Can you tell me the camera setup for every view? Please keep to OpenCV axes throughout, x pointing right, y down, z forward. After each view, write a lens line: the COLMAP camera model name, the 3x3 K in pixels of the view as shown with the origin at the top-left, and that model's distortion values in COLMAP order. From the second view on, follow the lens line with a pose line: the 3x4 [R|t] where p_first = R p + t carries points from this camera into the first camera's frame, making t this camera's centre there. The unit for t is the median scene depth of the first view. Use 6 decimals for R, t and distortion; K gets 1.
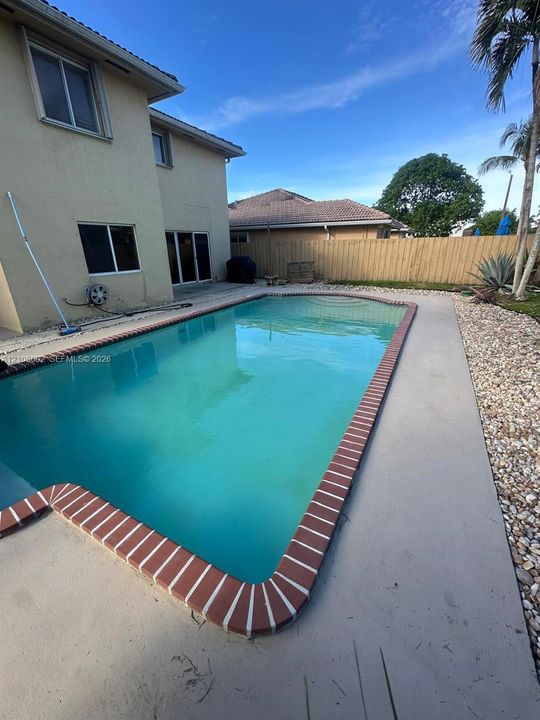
lens RADIAL K [[292.0, 0, 270.0], [0, 292.0, 360.0], [0, 0, 1]] dist [-0.014019, 0.000525]
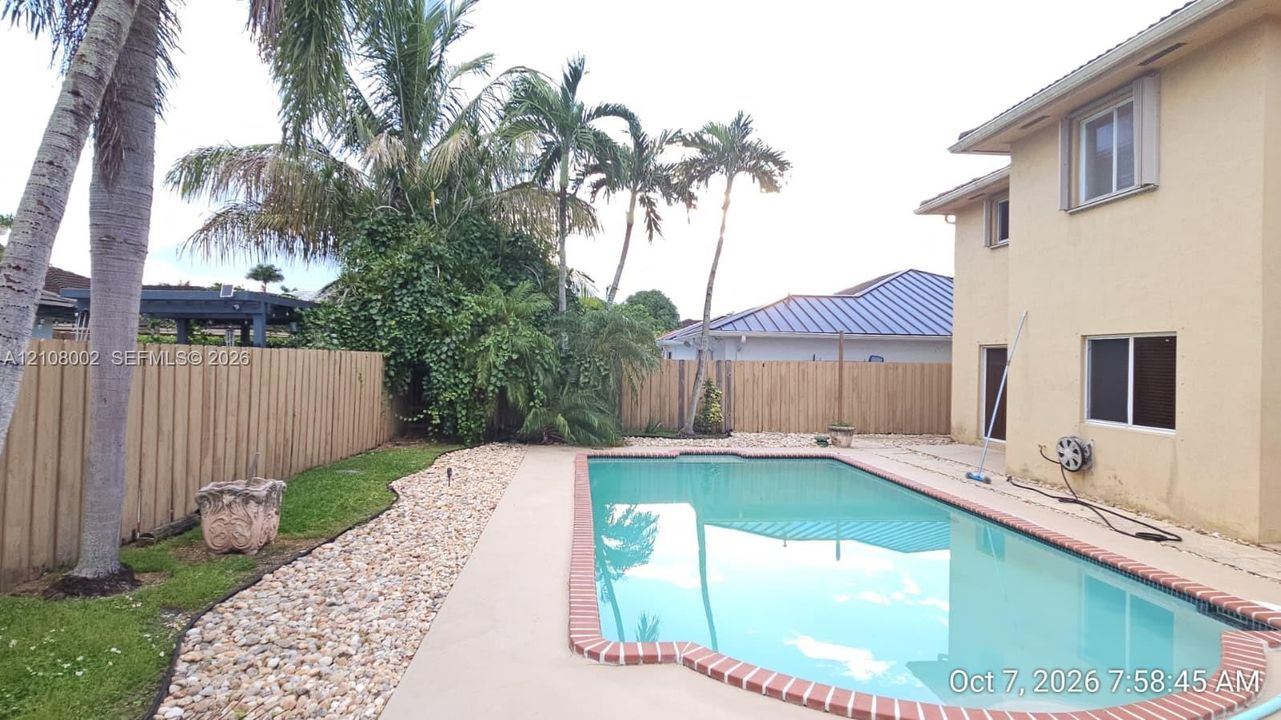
lens RADIAL K [[682.3, 0, 641.4], [0, 682.3, 356.1], [0, 0, 1]] dist [0.003734, -0.000154]
pose [[-0.836977, -0.010960, -0.547129, 0.845938], [-0.212695, 0.927708, 0.306789, -0.628559], [0.504213, 0.373146, -0.778801, 1.532404]]
